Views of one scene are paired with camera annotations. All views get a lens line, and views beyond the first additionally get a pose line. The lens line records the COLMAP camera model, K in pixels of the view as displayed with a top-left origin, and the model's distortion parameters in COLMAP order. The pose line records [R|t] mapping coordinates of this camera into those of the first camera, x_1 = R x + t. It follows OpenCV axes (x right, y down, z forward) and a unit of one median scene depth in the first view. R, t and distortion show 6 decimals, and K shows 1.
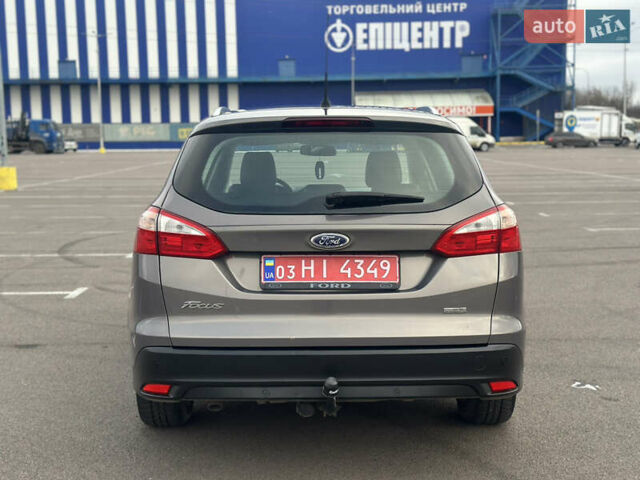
lens RADIAL K [[985.3, 0, 320.1], [0, 985.3, 240.3], [0, 0, 1]] dist [0.012441, -0.036906]
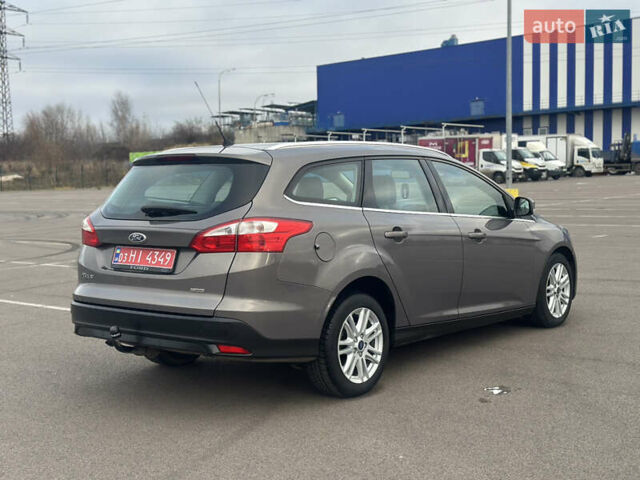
lens RADIAL K [[985.3, 0, 320.1], [0, 985.3, 240.3], [0, 0, 1]] dist [0.012441, -0.036906]
pose [[0.788238, 0.043587, -0.613825, 1.133873], [-0.056288, 0.998414, -0.001386, -0.008944], [0.612790, 0.035643, 0.789441, -0.014163]]
